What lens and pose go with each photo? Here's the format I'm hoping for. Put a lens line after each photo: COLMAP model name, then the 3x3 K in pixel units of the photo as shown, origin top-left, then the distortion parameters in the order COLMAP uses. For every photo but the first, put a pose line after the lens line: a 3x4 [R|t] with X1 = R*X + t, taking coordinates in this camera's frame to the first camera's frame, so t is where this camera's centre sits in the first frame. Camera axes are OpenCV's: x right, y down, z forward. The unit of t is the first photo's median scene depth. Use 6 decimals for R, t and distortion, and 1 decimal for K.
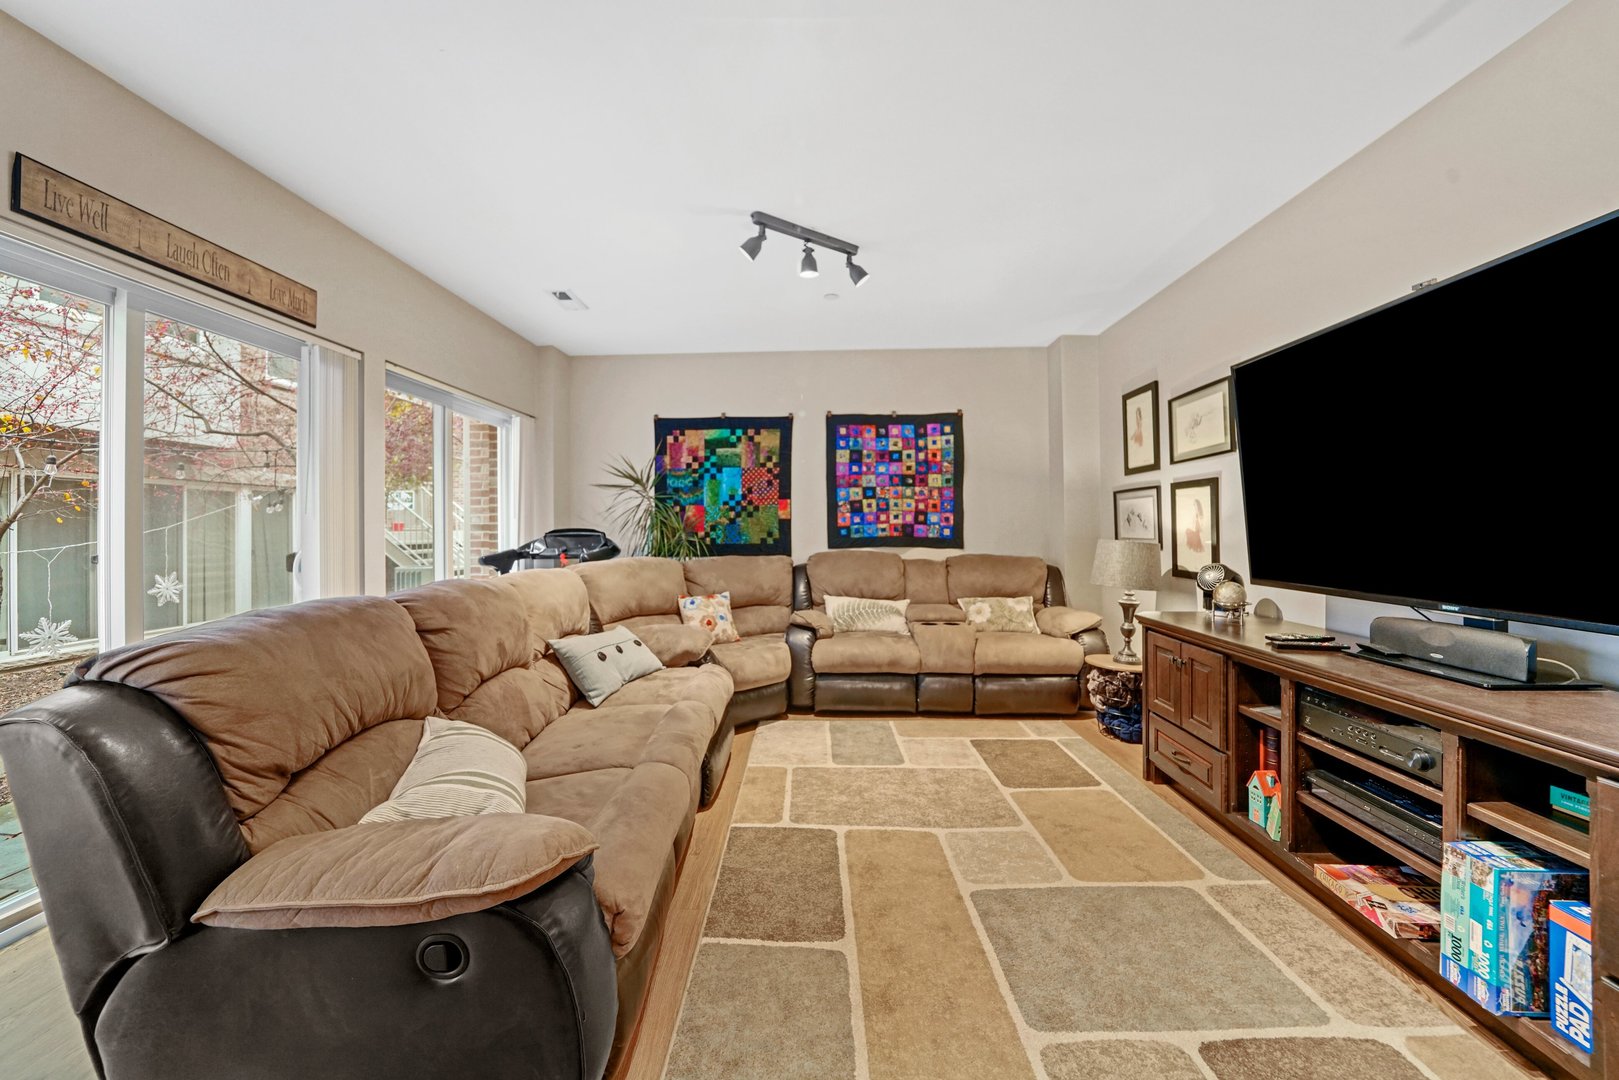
lens RADIAL K [[567.1, 0, 803.1], [0, 567.1, 525.1], [0, 0, 1]] dist [-0.020691, 0.000408]
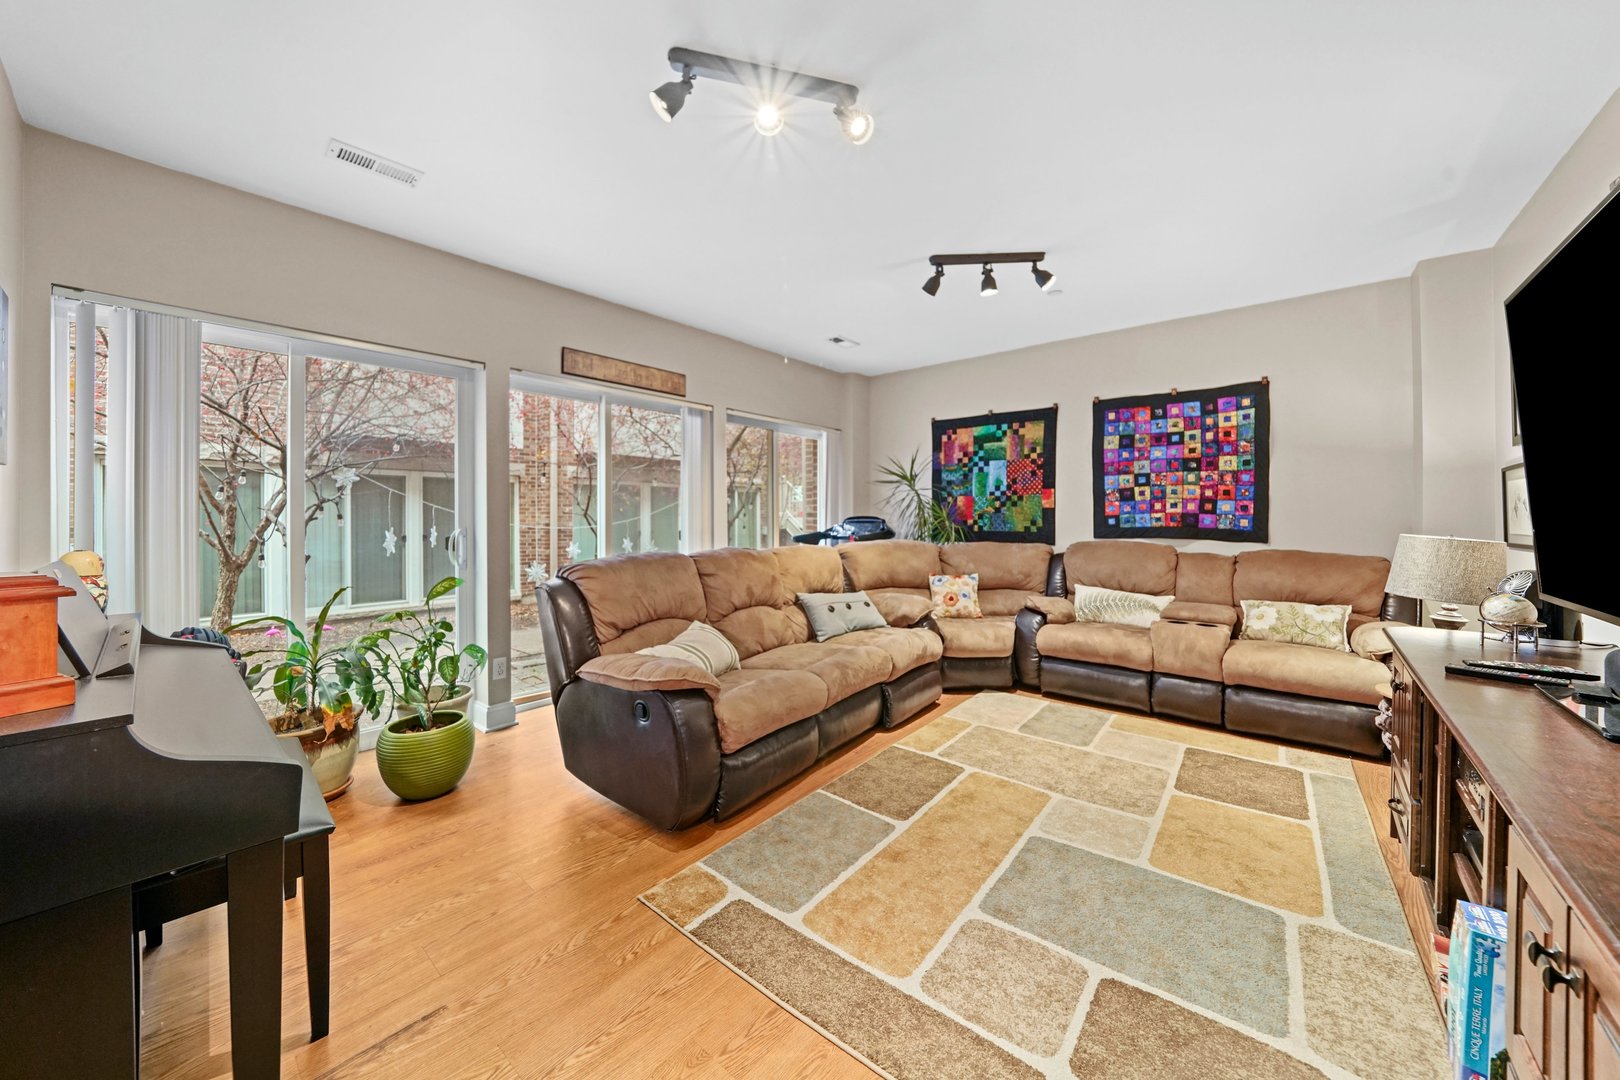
lens RADIAL K [[567.5, 0, 806.3], [0, 567.5, 523.5], [0, 0, 1]] dist [-0.020691, 0.000408]
pose [[0.788375, 0.013489, -0.615047, 0.405706], [-0.002191, 0.999815, 0.019120, -0.002590], [0.615191, -0.013726, 0.788258, -0.116379]]
